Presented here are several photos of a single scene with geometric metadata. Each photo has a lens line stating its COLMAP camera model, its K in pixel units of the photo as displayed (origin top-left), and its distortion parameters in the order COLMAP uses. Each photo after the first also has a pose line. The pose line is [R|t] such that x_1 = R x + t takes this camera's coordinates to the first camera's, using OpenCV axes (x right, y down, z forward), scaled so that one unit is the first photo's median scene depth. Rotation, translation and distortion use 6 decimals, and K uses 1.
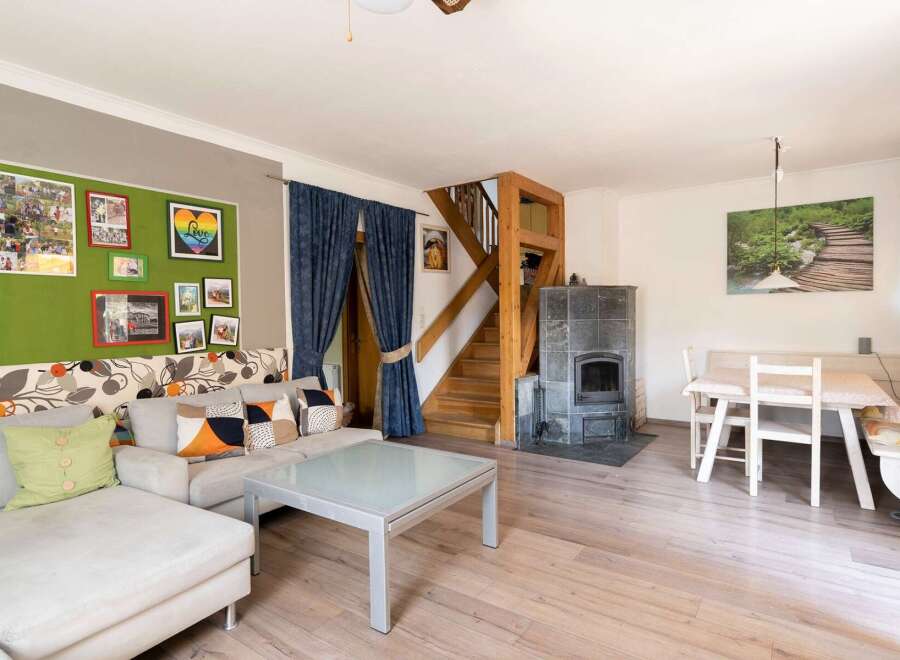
lens RADIAL K [[496.8, 0, 446.5], [0, 496.8, 323.3], [0, 0, 1]] dist [-0.000484, 0.000968]
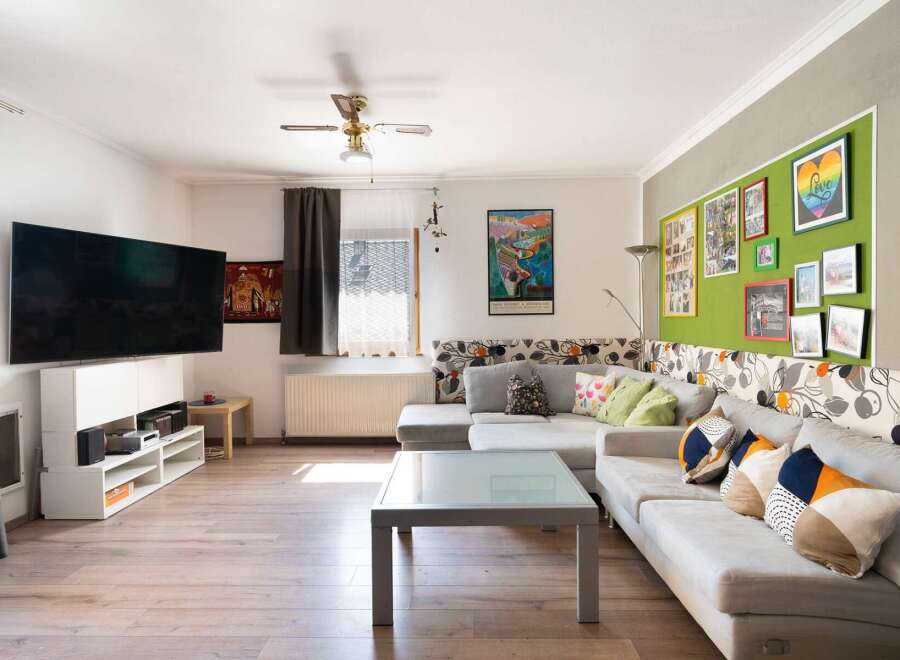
lens RADIAL K [[496.8, 0, 446.5], [0, 496.8, 323.3], [0, 0, 1]] dist [-0.000484, 0.000968]
pose [[-0.823895, 0.023805, -0.566242, 0.150368], [0.008769, 0.999533, 0.029262, -0.008131], [0.566674, 0.019143, -0.823719, 0.590945]]
